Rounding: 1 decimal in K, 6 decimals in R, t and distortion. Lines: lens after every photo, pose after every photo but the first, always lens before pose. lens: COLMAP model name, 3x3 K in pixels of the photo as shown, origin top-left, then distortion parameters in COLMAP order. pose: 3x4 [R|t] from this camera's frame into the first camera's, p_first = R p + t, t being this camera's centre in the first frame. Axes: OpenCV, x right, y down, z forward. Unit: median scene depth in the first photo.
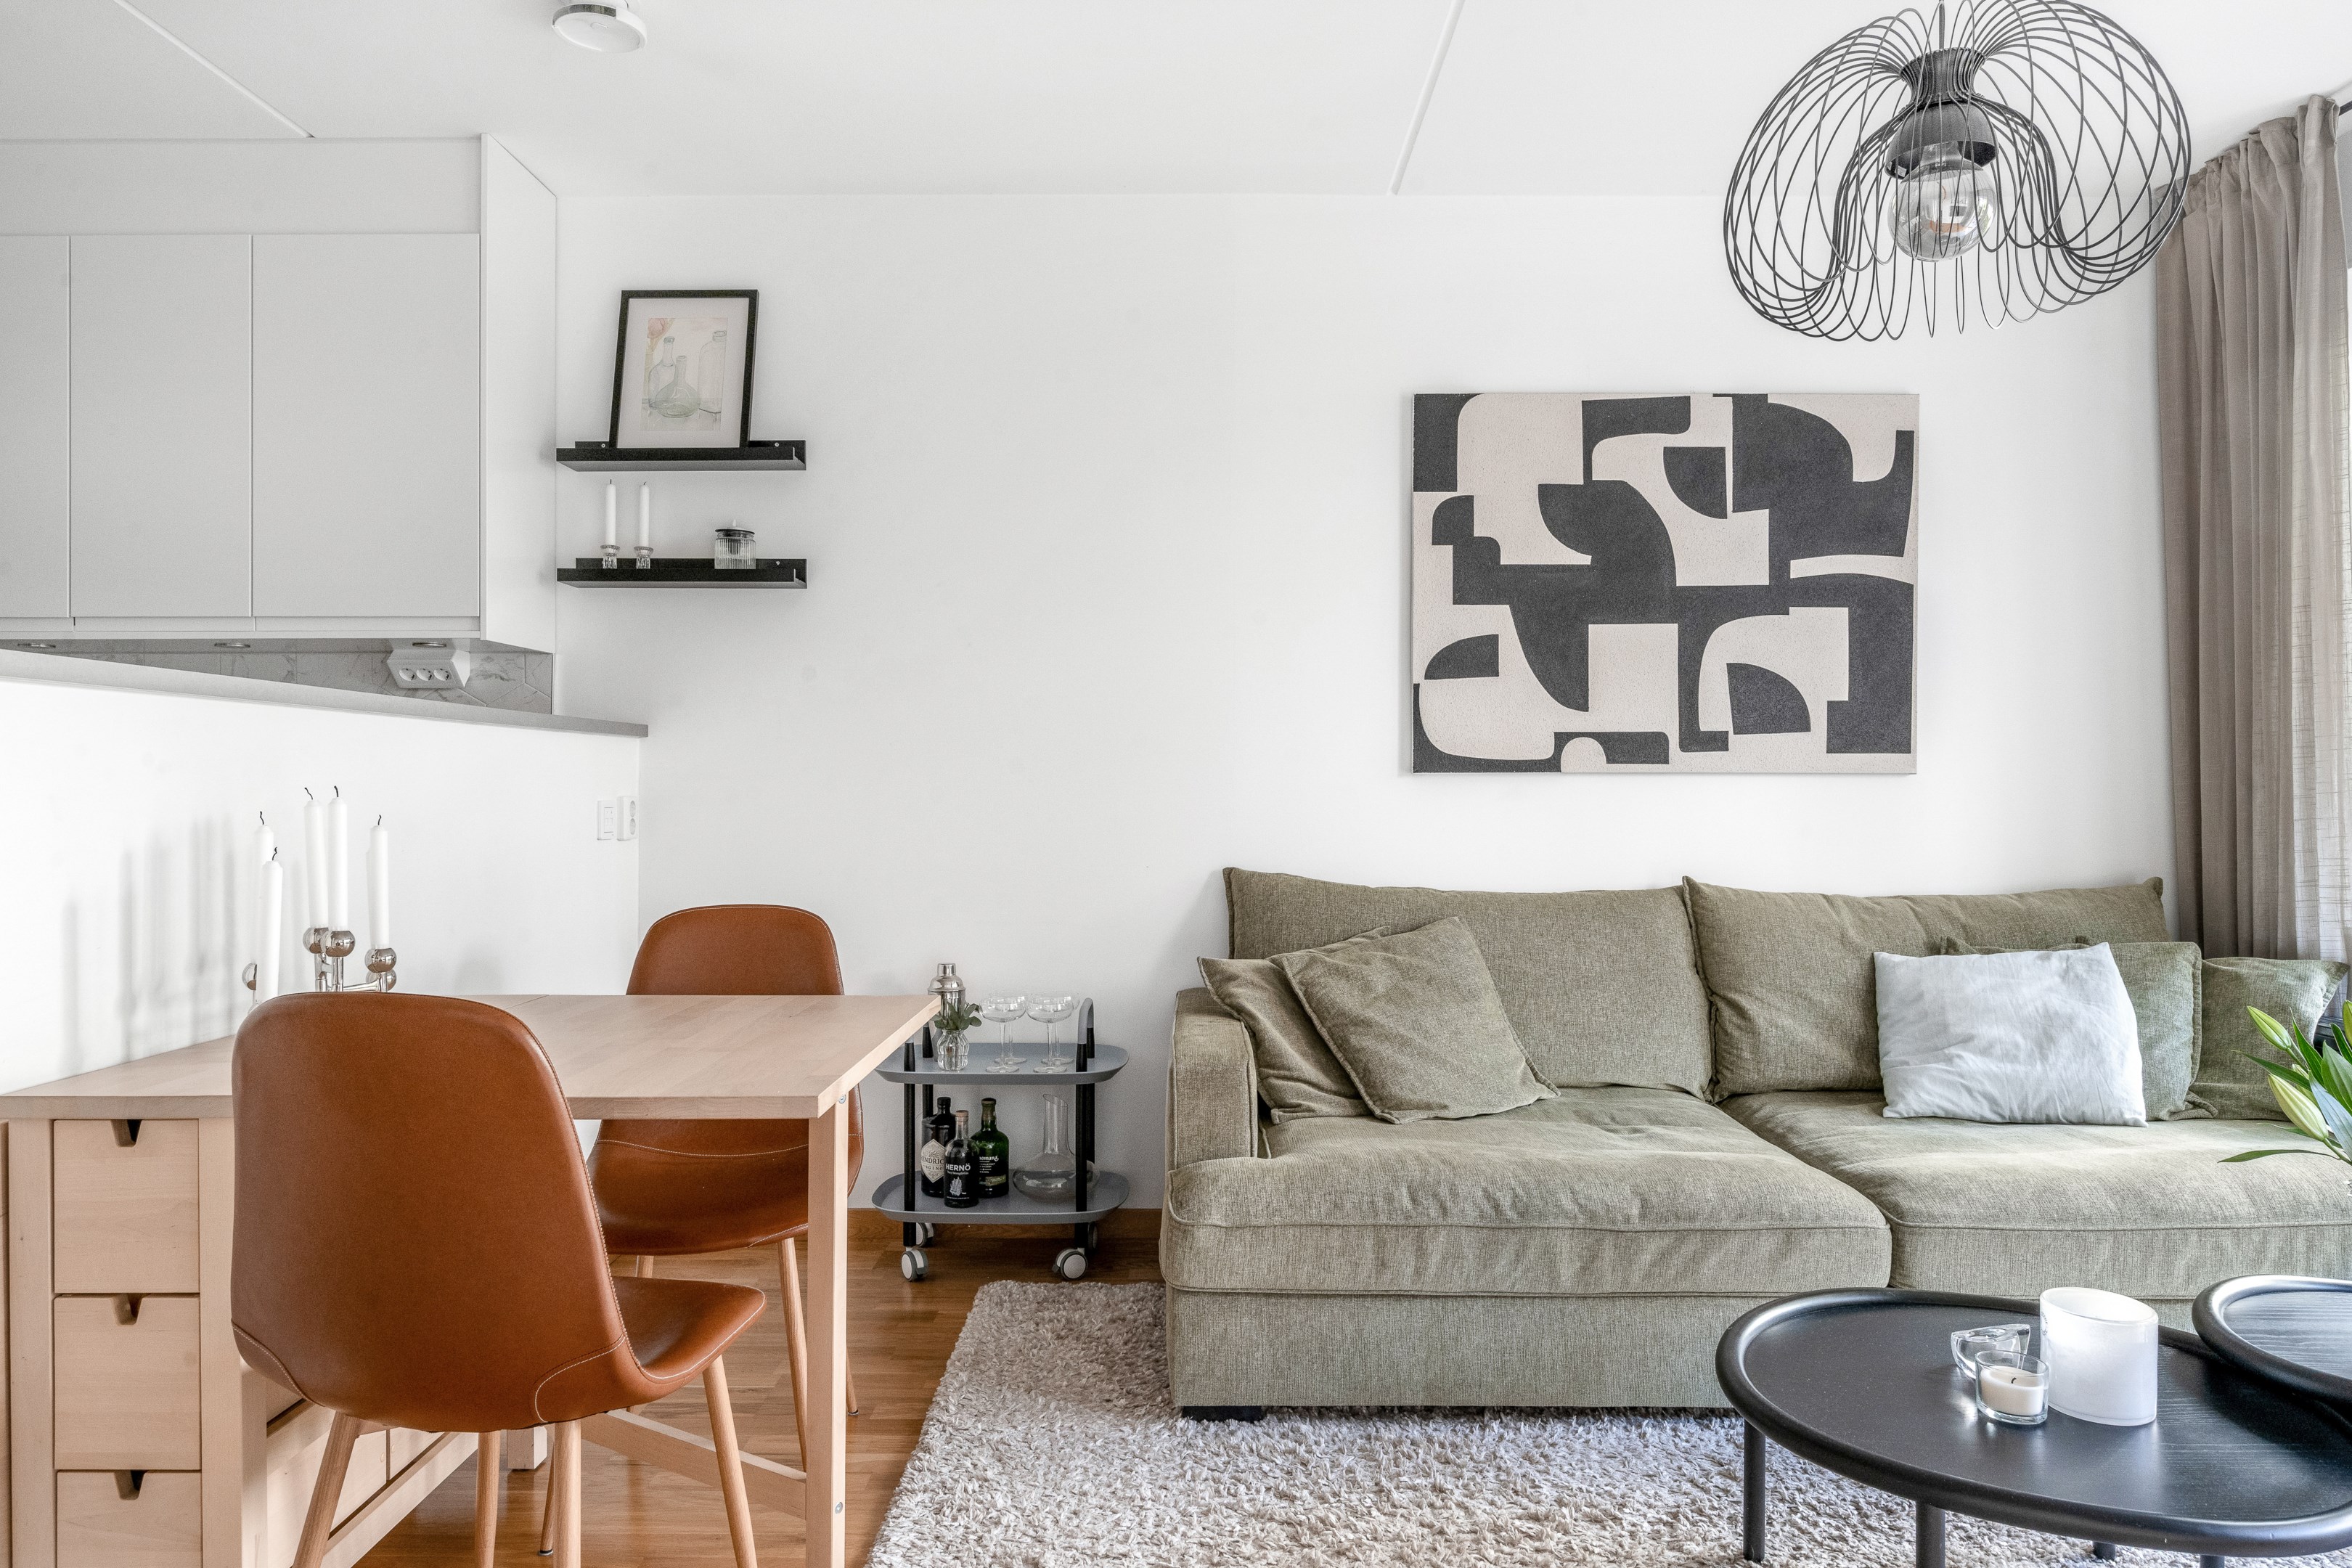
lens RADIAL K [[1519.8, 0, 1176.0], [0, 1519.8, 784.0], [0, 0, 1]] dist [-0.005314, -0.001447]
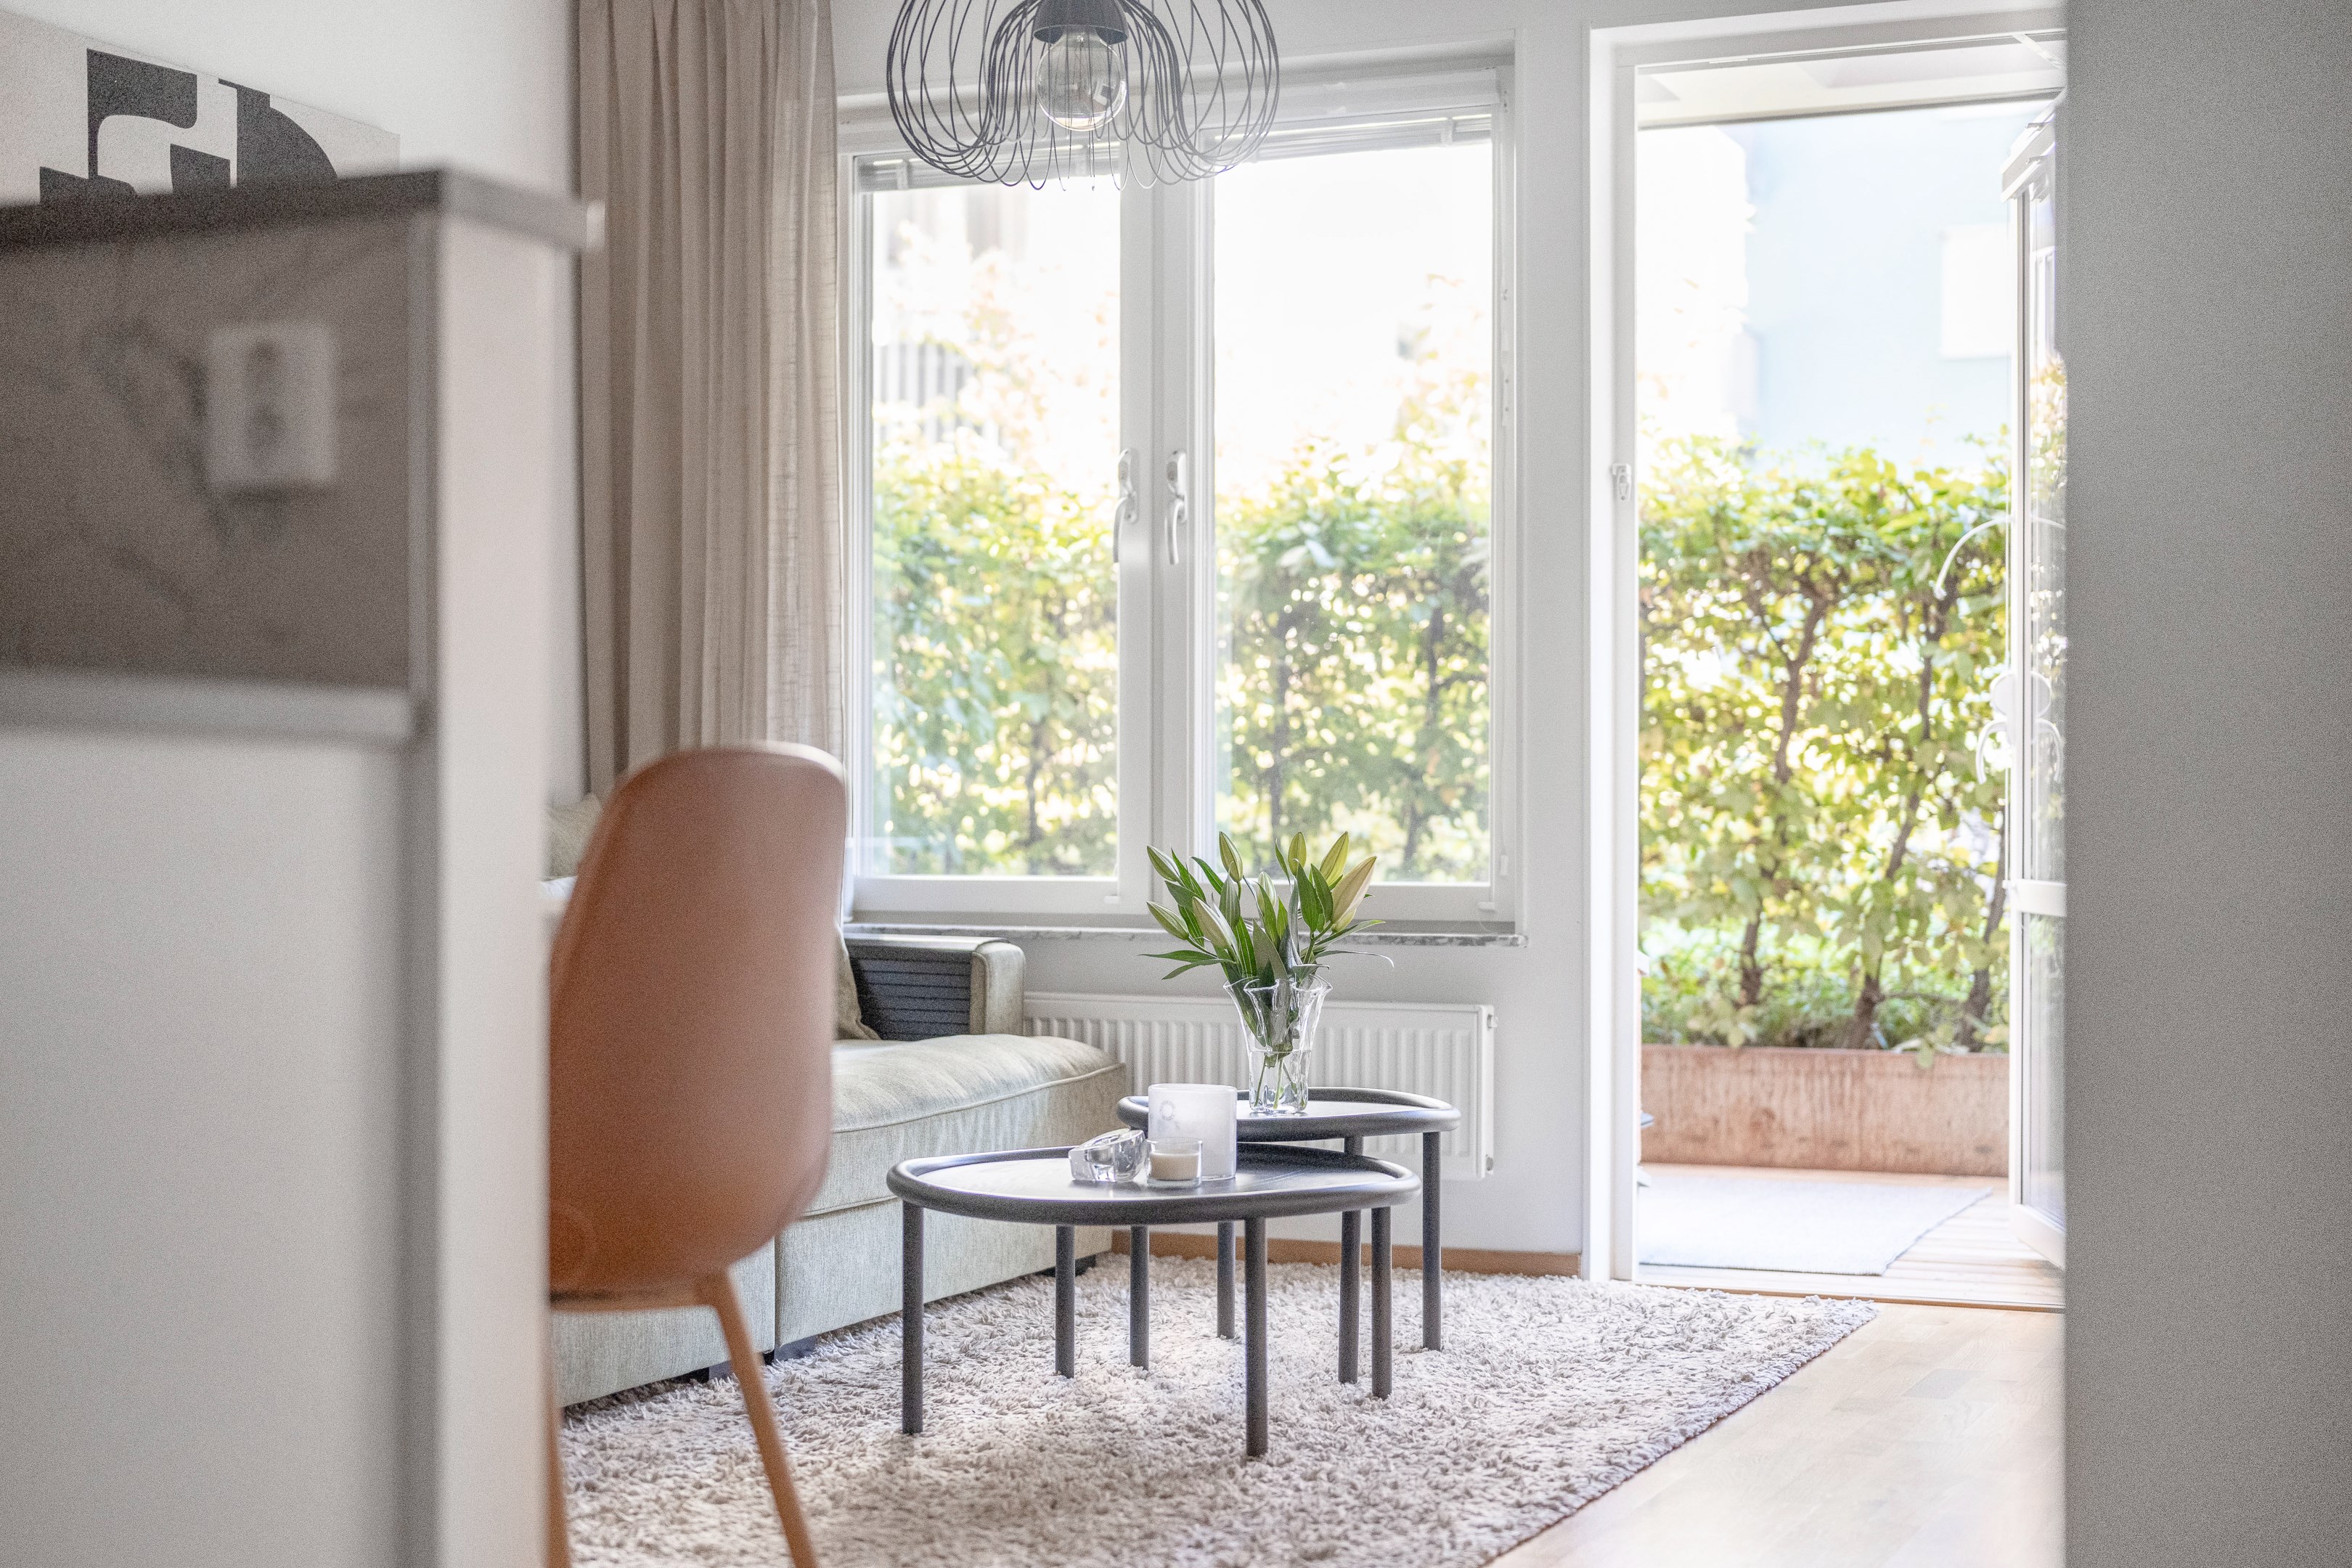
lens RADIAL K [[3423.7, 0, 1176.0], [0, 3423.7, 784.0], [0, 0, 1]] dist [0.022730, 0.025155]
pose [[0.384631, 0.010240, 0.923014, -0.894851], [-0.002162, 0.999946, -0.010192, 0.073061], [-0.923068, 0.001925, 0.384632, 0.015858]]
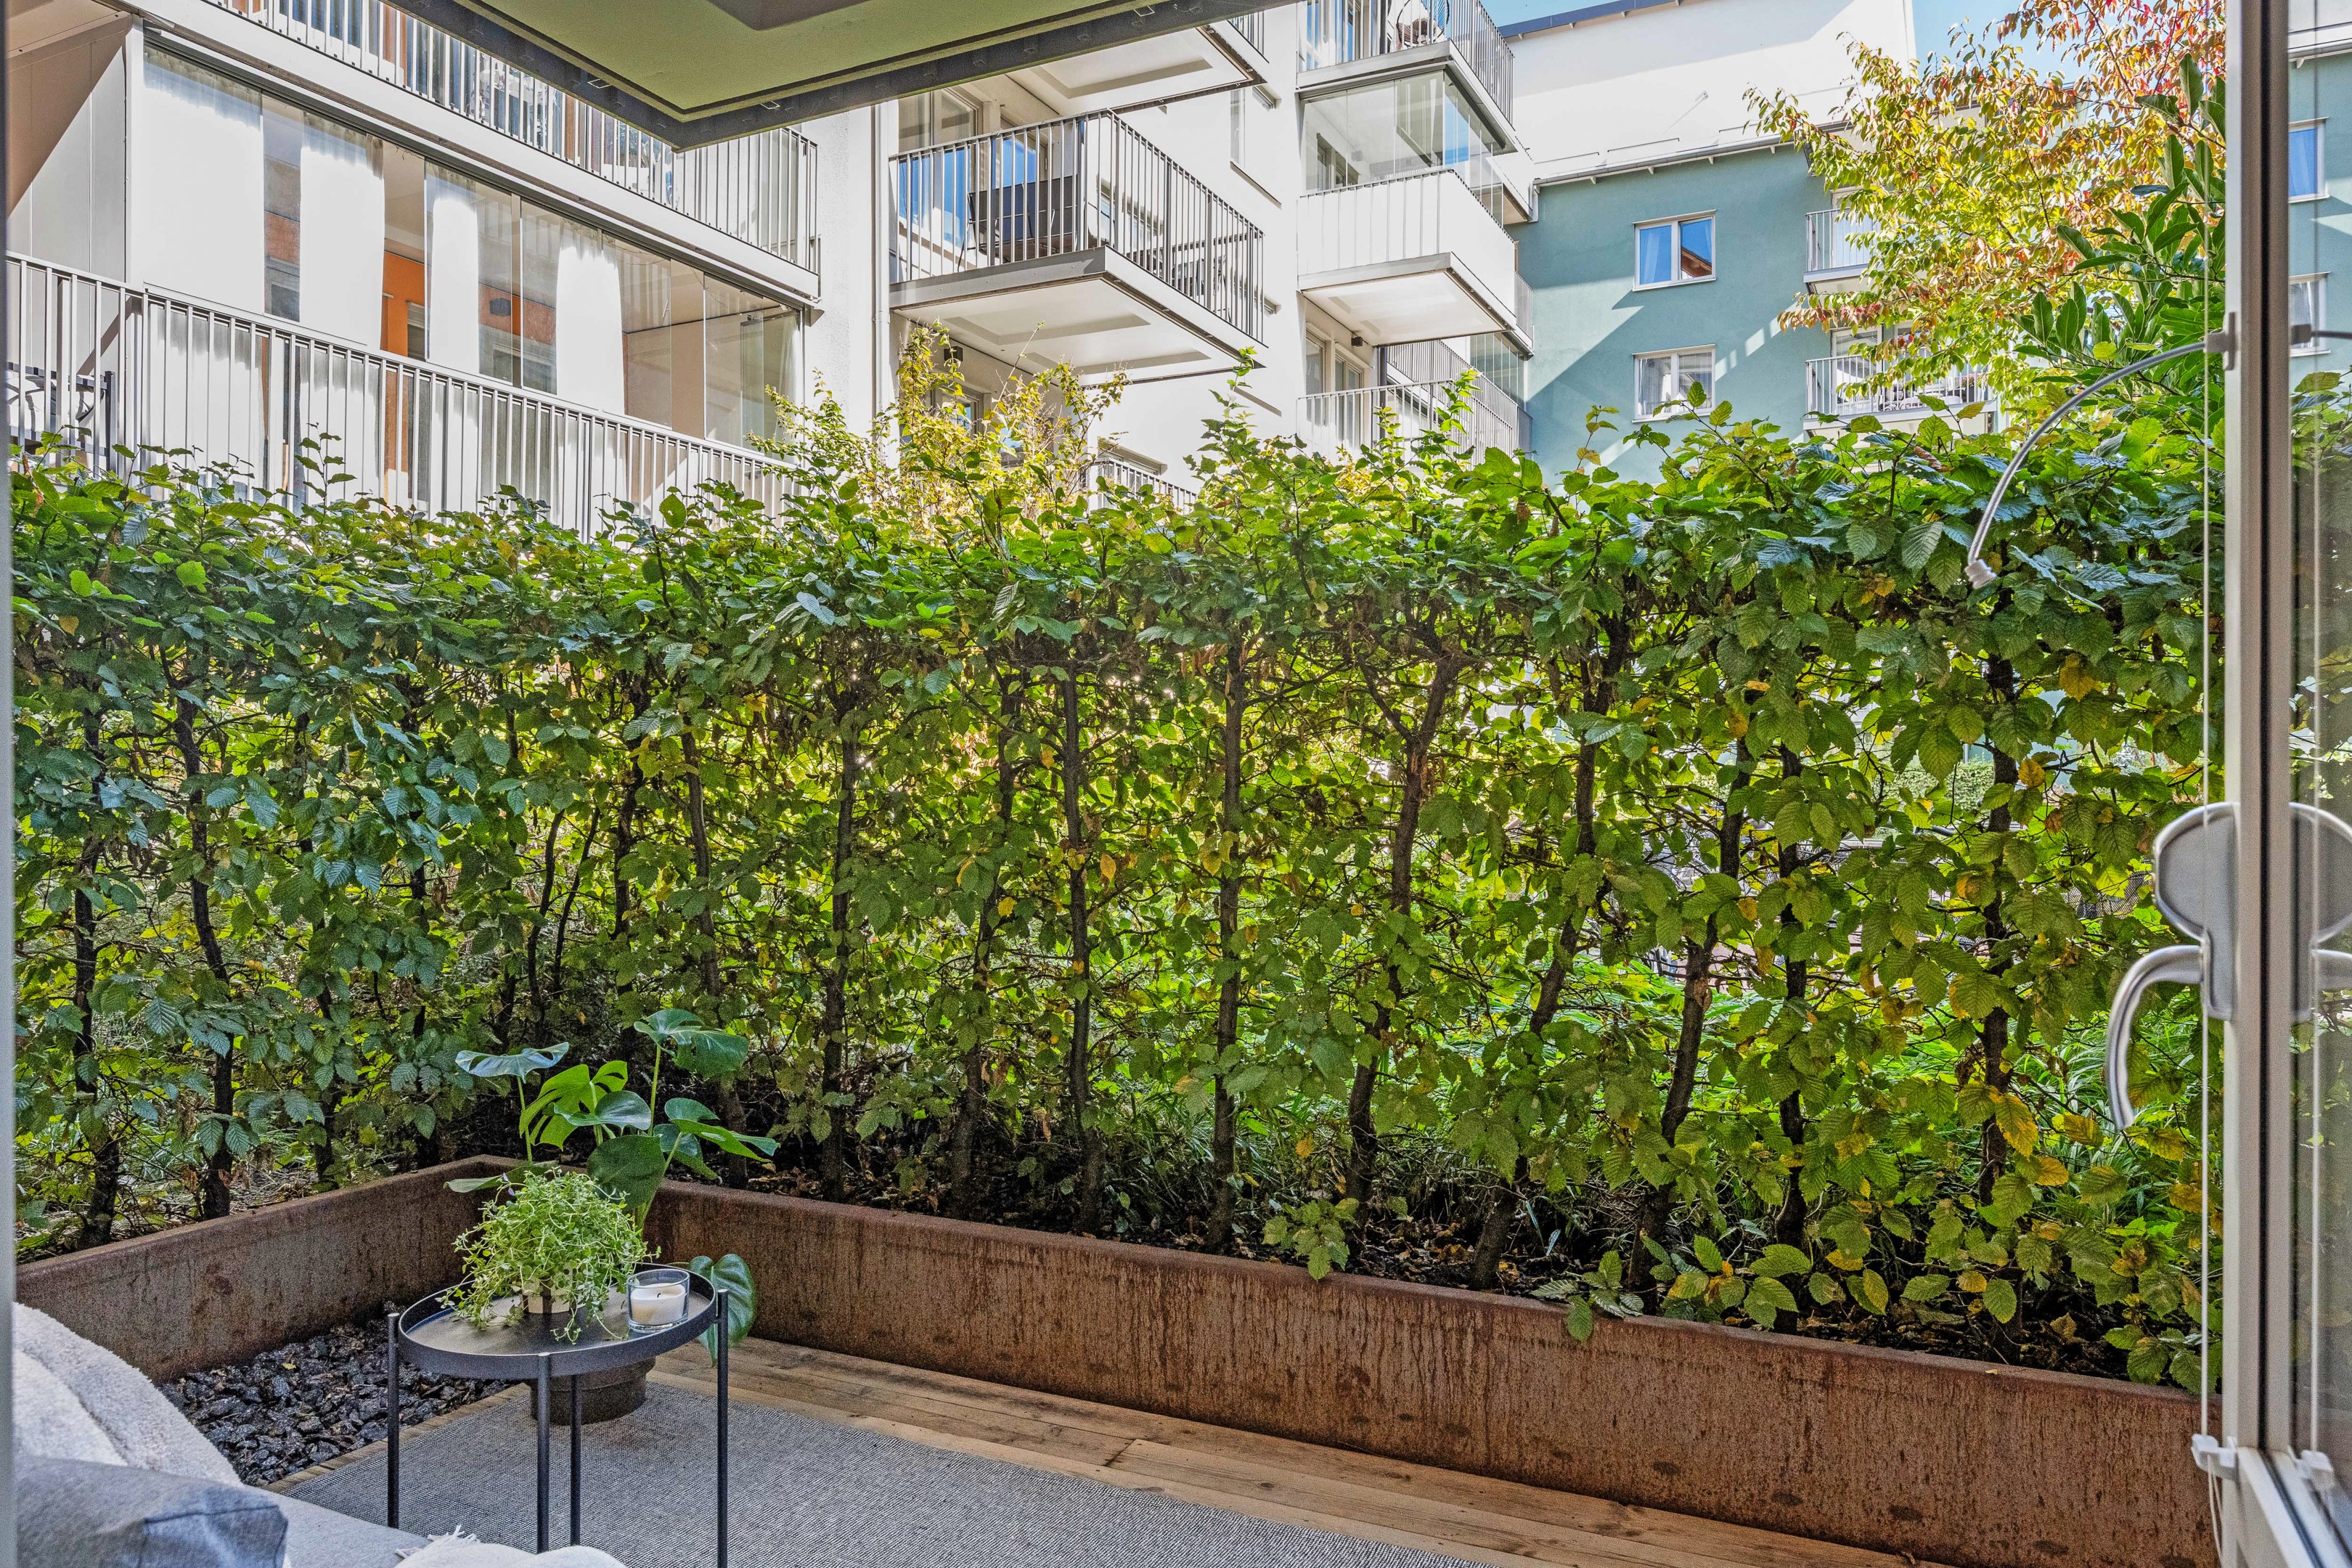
lens RADIAL K [[1577.6, 0, 1176.0], [0, 1577.6, 784.0], [0, 0, 1]] dist [-0.001023, -0.001897]
pose [[0.442892, 0.008448, 0.896535, 0.675115], [-0.000776, 0.999959, -0.009039, -0.007663], [-0.896575, 0.003307, 0.442880, 0.278778]]
